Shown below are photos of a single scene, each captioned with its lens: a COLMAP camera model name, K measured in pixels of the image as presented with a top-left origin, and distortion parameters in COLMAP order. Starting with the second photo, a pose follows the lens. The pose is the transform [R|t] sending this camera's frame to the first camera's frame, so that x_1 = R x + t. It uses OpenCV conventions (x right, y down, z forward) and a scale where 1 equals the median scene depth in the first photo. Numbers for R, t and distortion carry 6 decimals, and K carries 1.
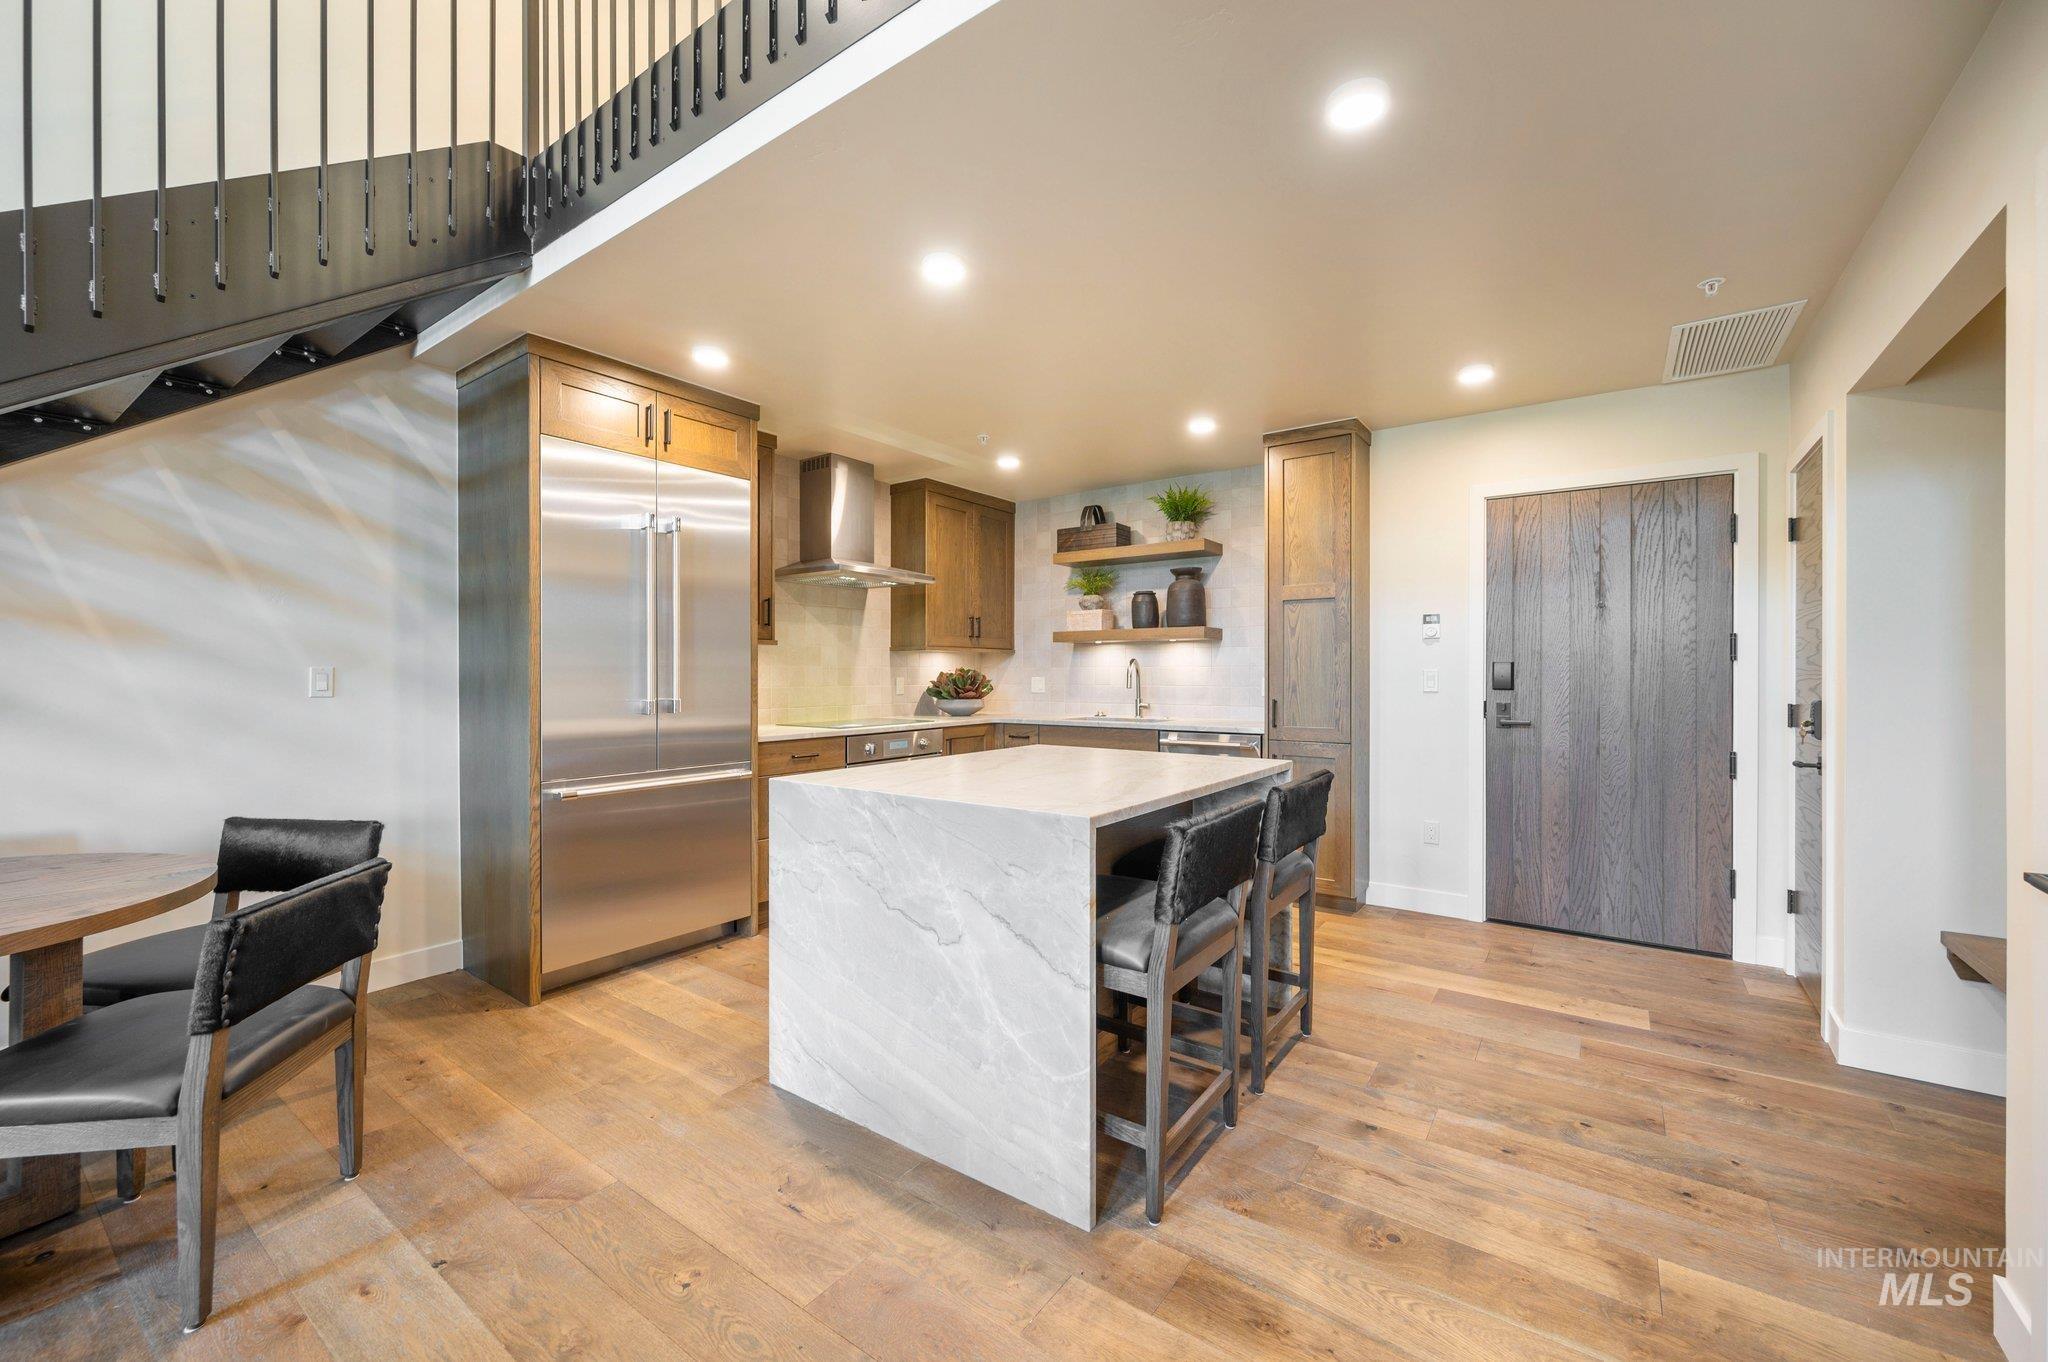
lens RADIAL K [[813.2, 0, 1030.7], [0, 813.2, 676.0], [0, 0, 1]] dist [0.001889, 0.000054]
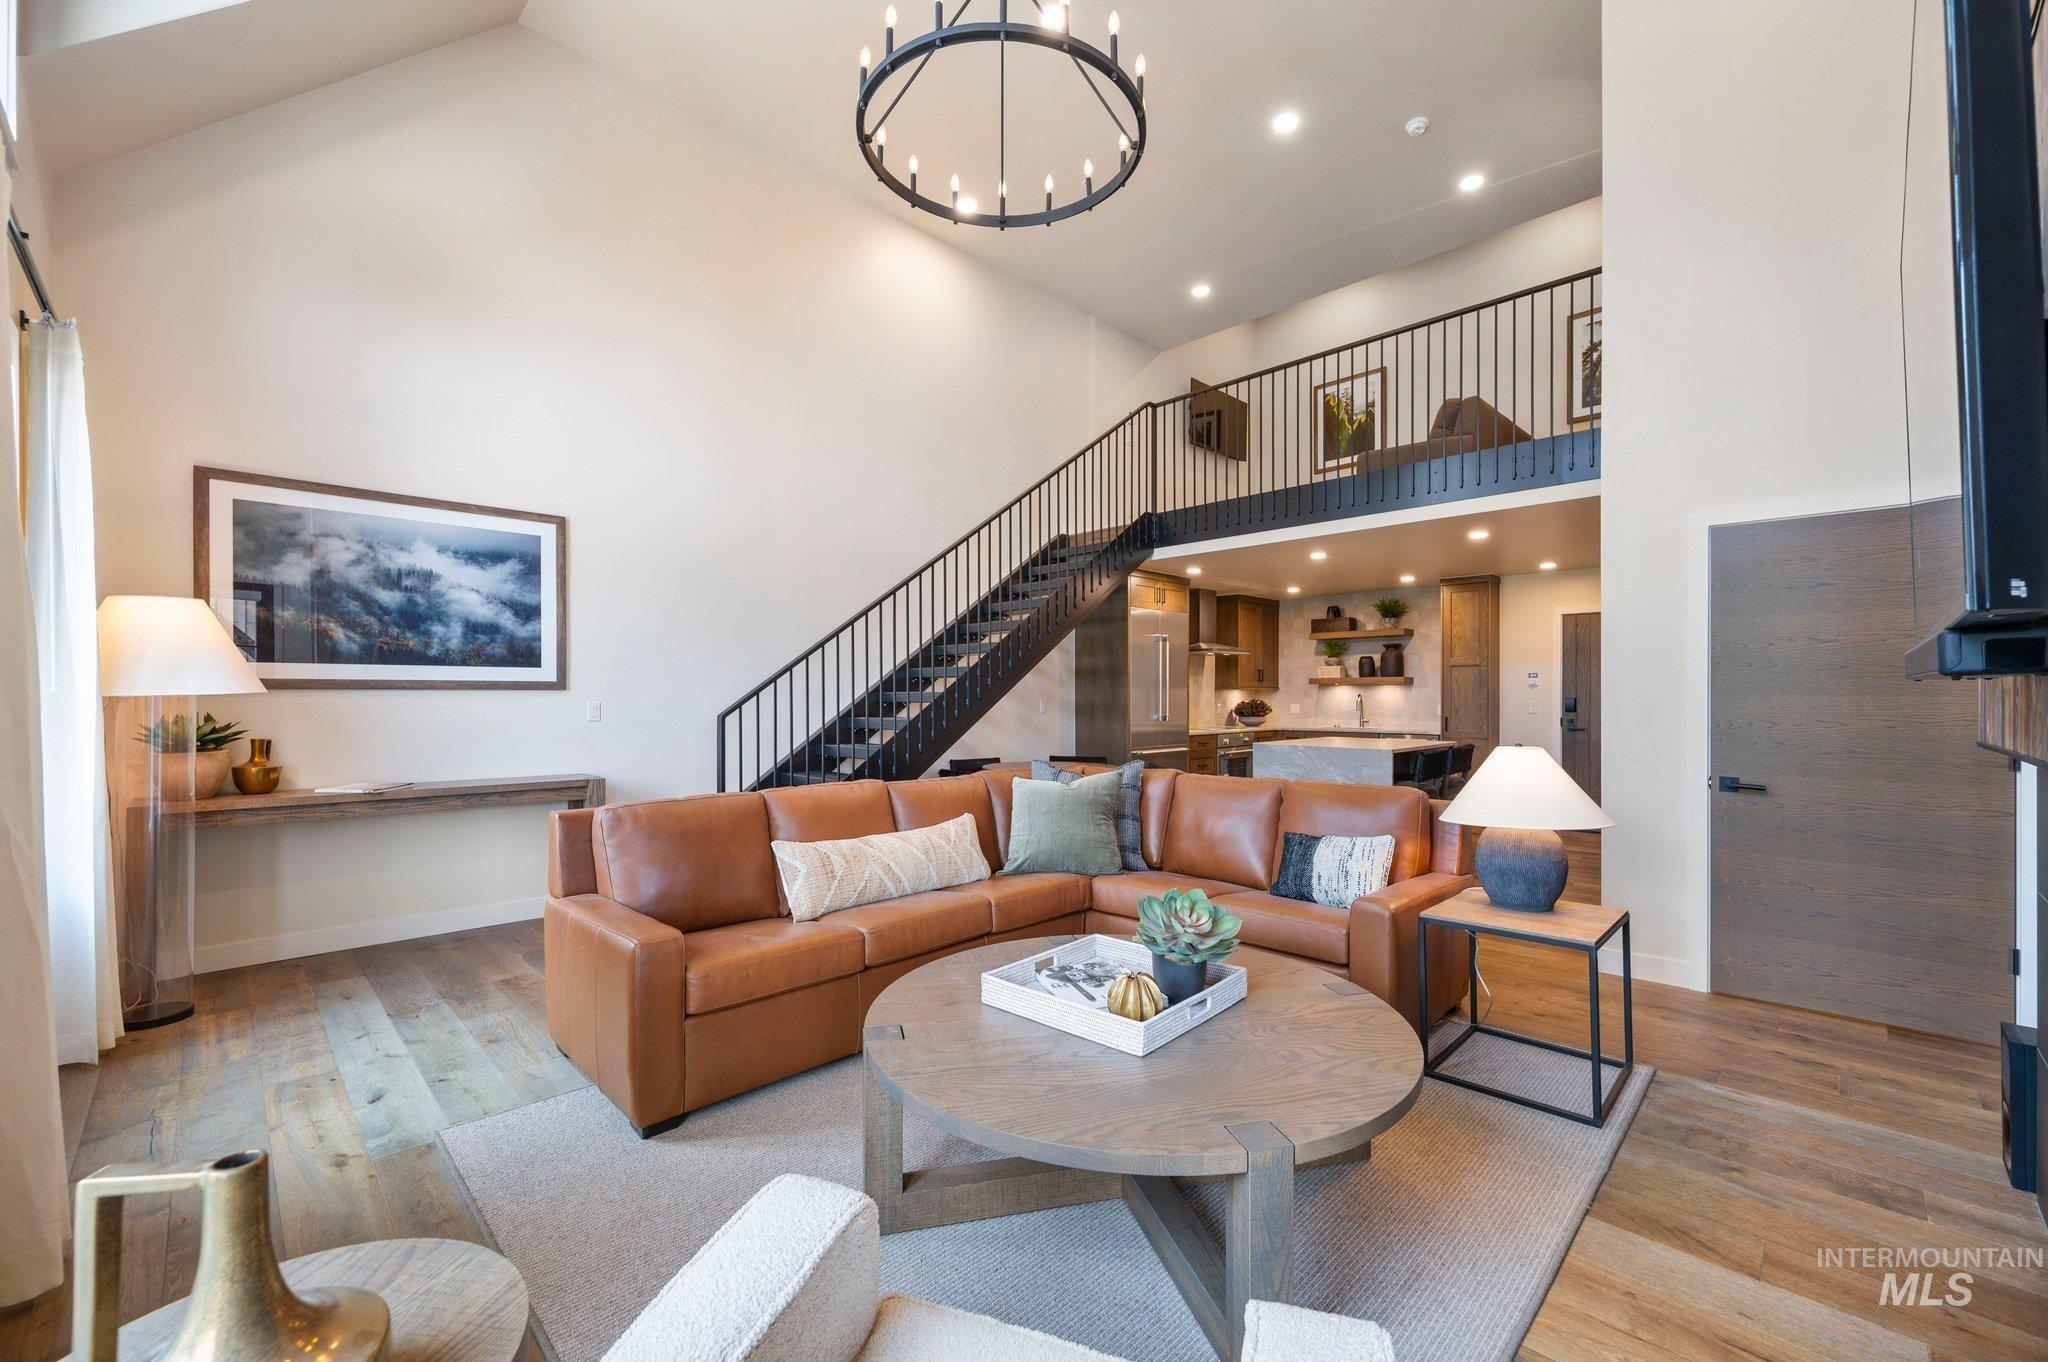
lens RADIAL K [[813.2, 0, 1031.8], [0, 813.2, 695.4], [0, 0, 1]] dist [0.001889, 0.000054]
pose [[0.986191, 0.000812, -0.165612, -0.773278], [-0.001440, 0.999992, -0.003675, -0.029978], [0.165608, 0.003863, 0.986184, -2.350563]]
